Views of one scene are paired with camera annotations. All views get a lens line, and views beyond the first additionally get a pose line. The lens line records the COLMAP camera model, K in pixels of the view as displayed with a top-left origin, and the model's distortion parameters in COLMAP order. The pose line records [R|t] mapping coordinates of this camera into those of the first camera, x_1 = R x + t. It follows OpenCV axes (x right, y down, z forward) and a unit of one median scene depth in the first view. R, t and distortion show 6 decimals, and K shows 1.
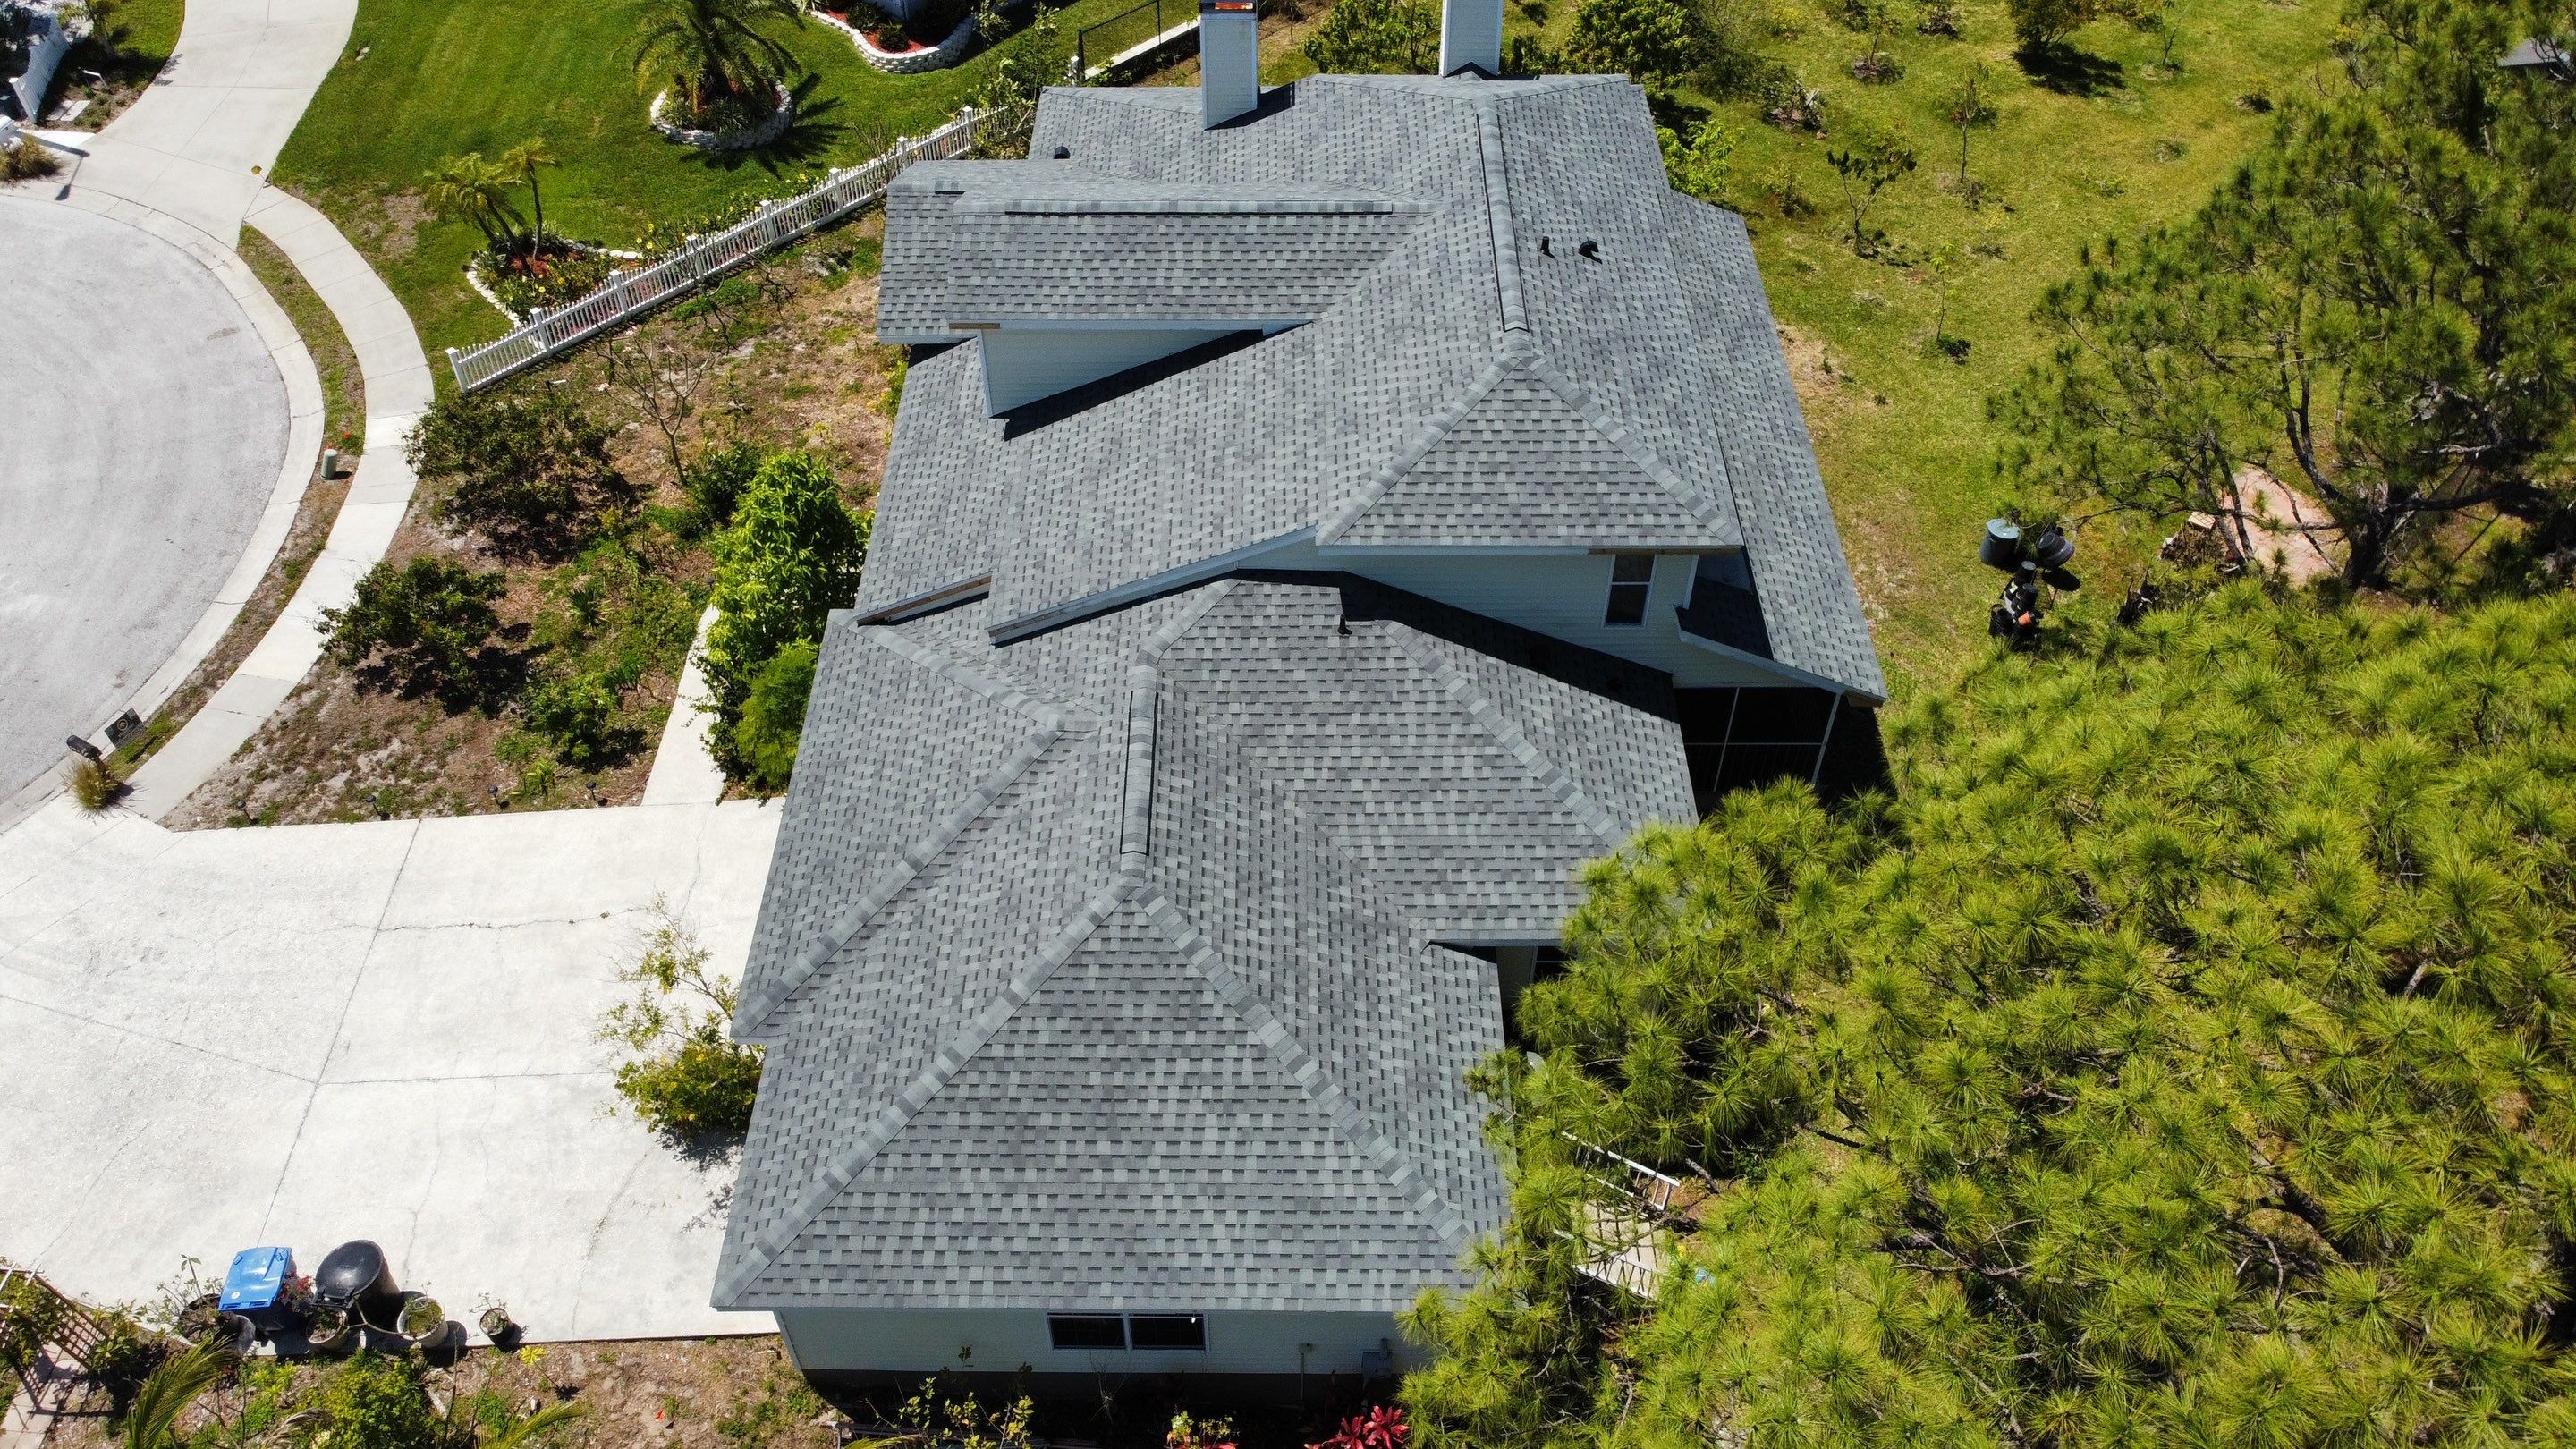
lens RADIAL K [[1939.5, 0, 1268.2], [0, 1939.5, 718.0], [0, 0, 1]] dist [0.002469, -0.008116]
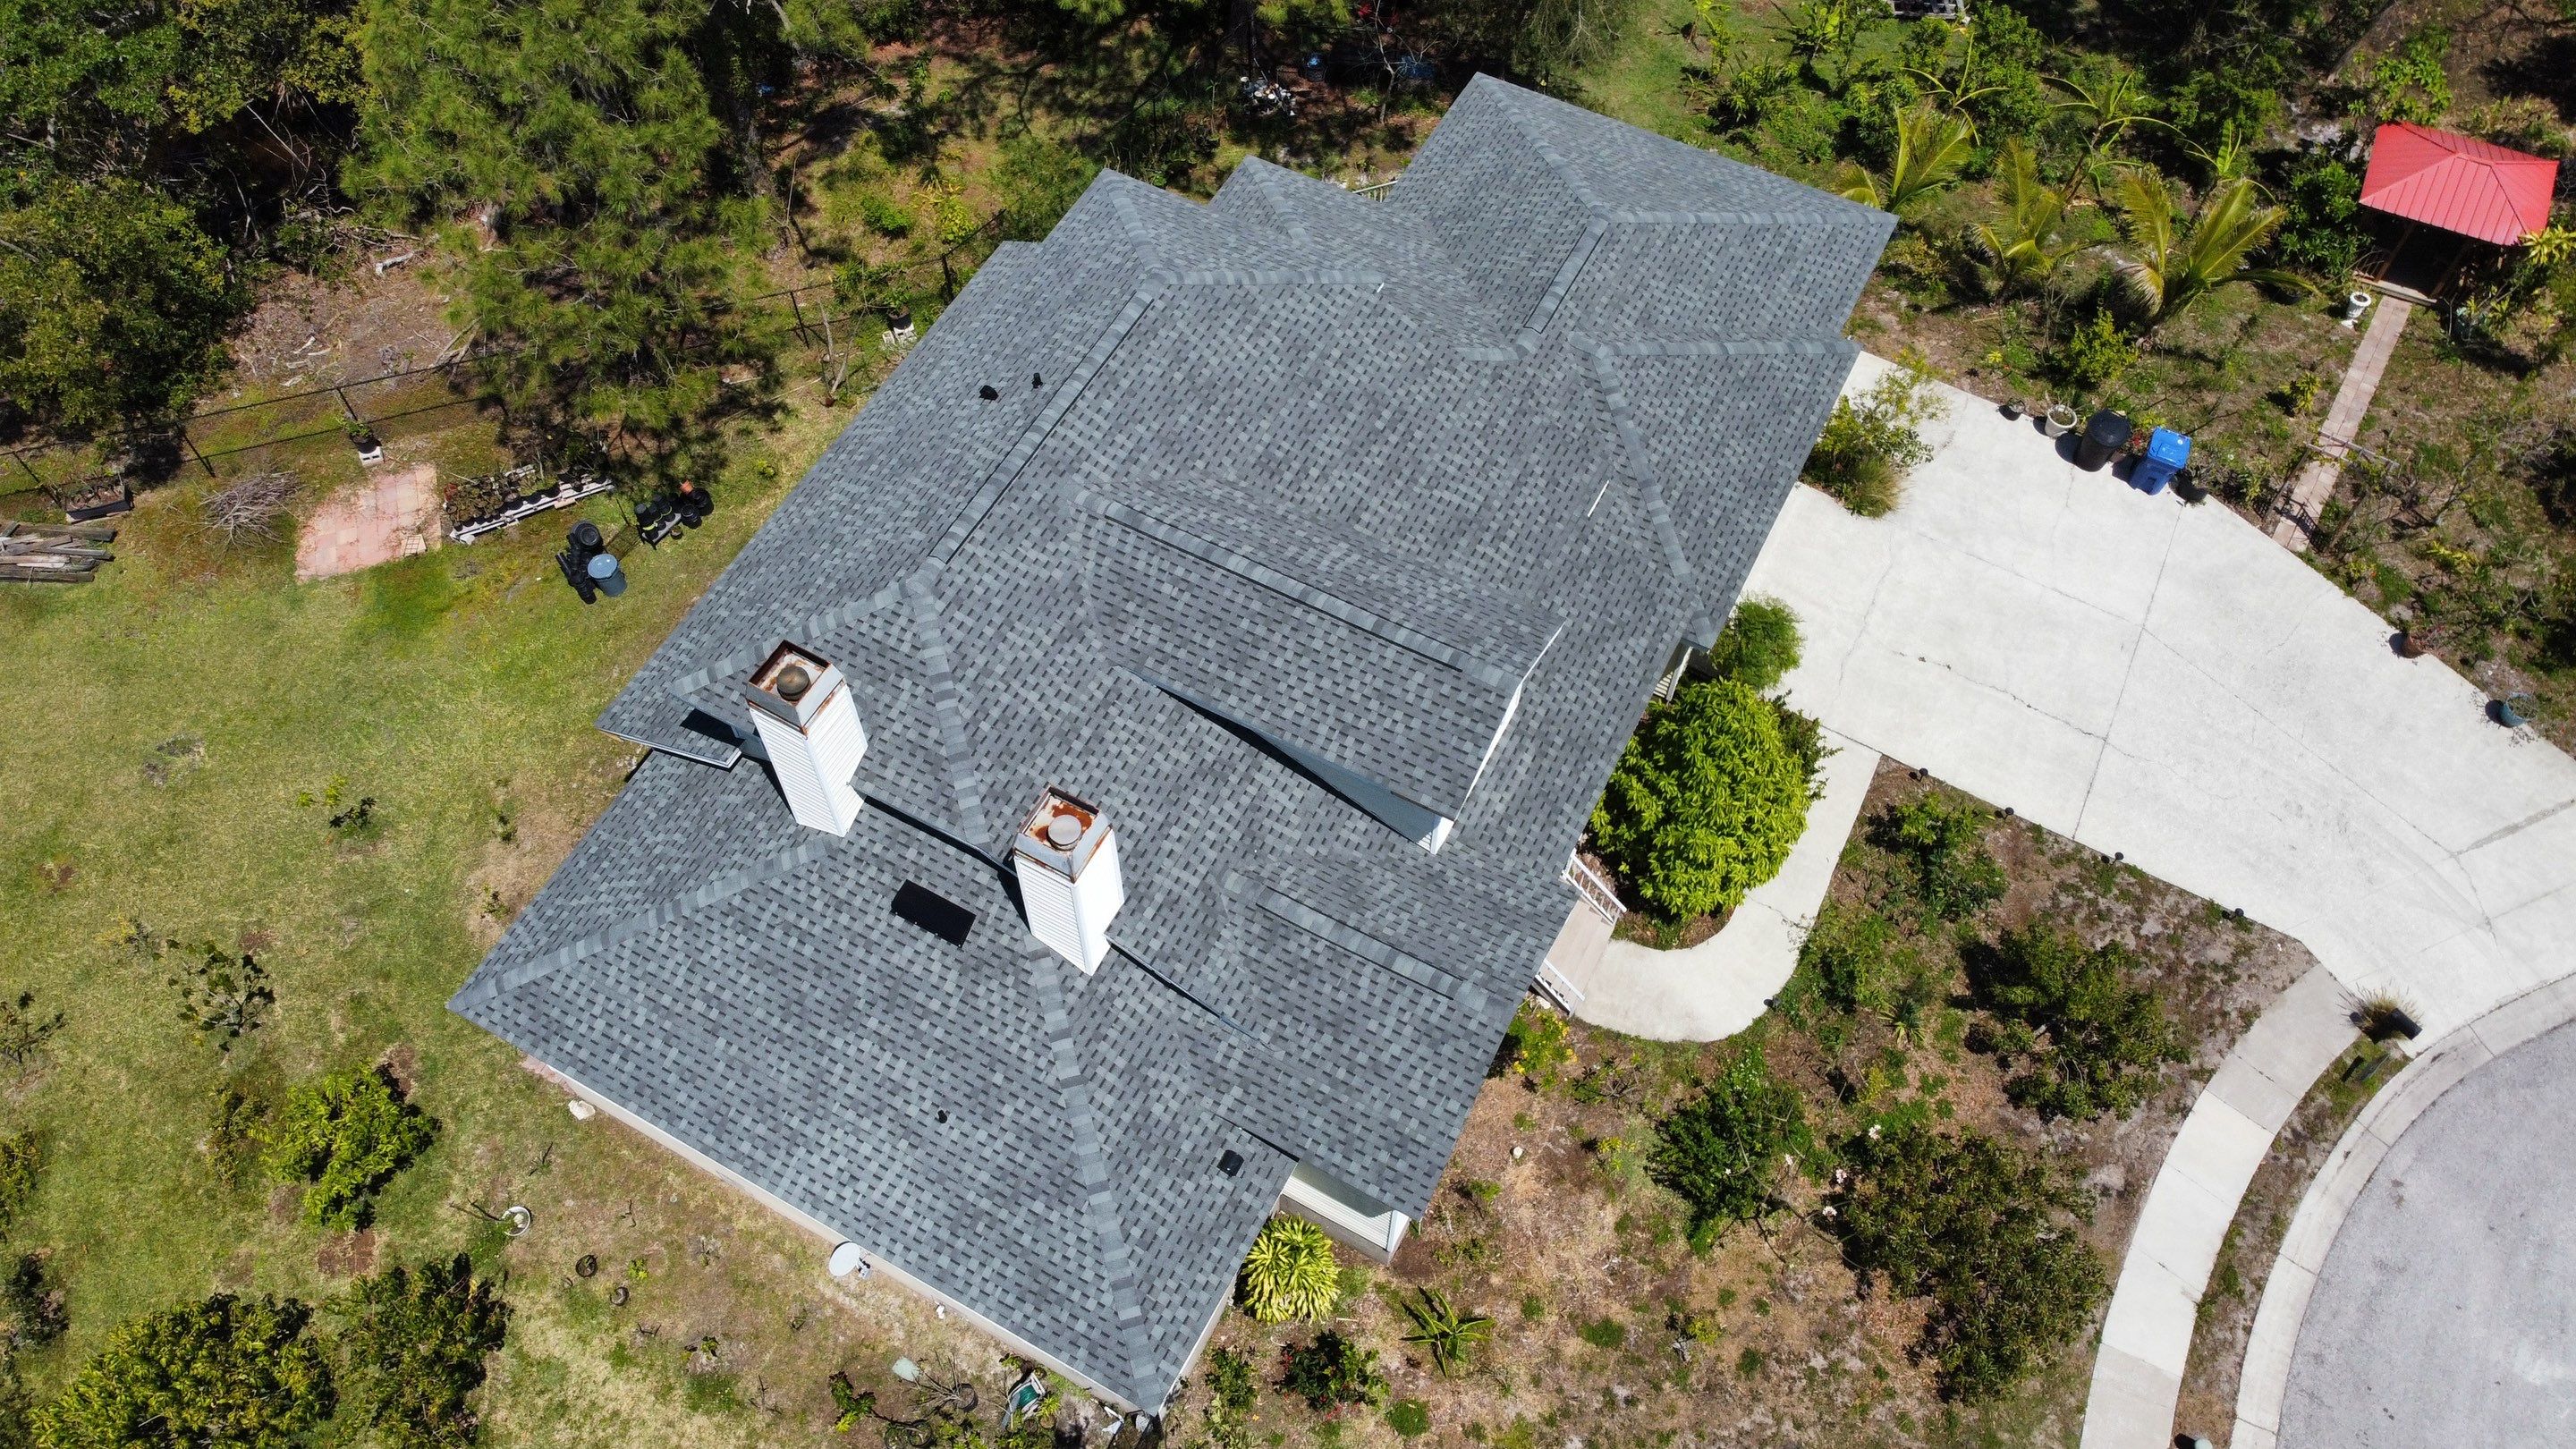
lens RADIAL K [[1955.0, 0, 1255.8], [0, 1955.0, 697.3], [0, 0, 1]] dist [-0.004844, -0.004742]
pose [[-0.881471, -0.388090, 0.269062, -0.298336], [0.353611, -0.164799, 0.920761, -1.140640], [-0.312997, 0.906768, 0.282498, 0.767846]]
